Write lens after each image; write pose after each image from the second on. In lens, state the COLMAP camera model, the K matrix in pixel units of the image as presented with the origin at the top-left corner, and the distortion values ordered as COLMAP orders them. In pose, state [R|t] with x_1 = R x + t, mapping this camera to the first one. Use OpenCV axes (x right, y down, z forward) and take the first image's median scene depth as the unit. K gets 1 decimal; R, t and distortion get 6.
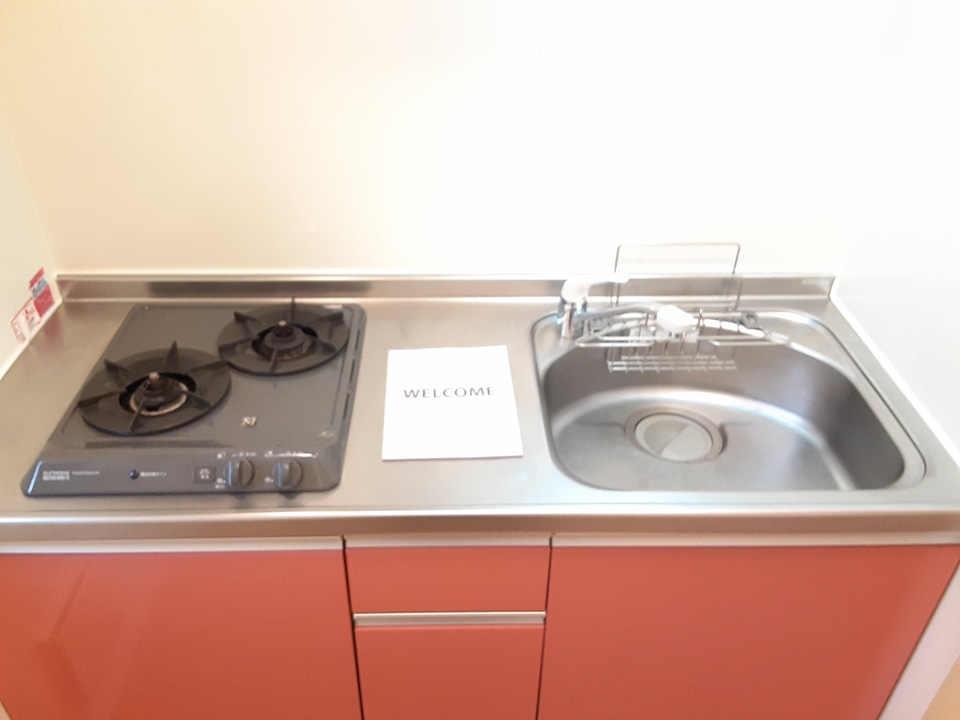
lens RADIAL K [[768.7, 0, 480.0], [0, 768.7, 360.0], [0, 0, 1]] dist [0.129502, -0.204236]
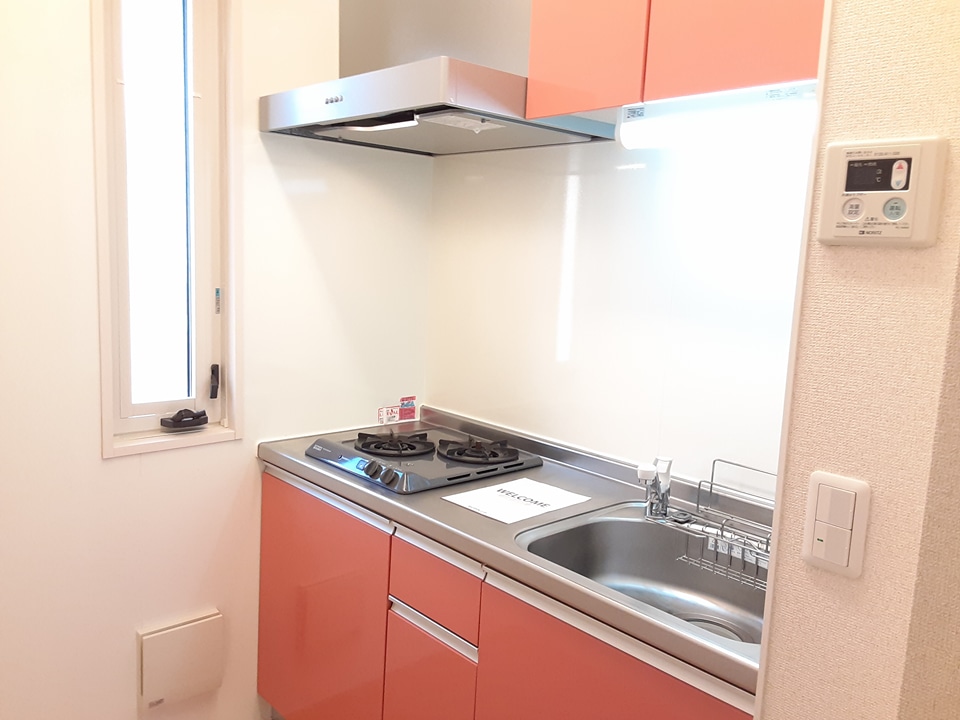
lens RADIAL K [[768.7, 0, 480.0], [0, 768.7, 360.0], [0, 0, 1]] dist [0.129502, -0.204236]
pose [[0.676807, 0.135704, -0.723545, 0.835677], [-0.460345, 0.845003, -0.272125, 0.232142], [0.574469, 0.517256, 0.634374, -0.072010]]
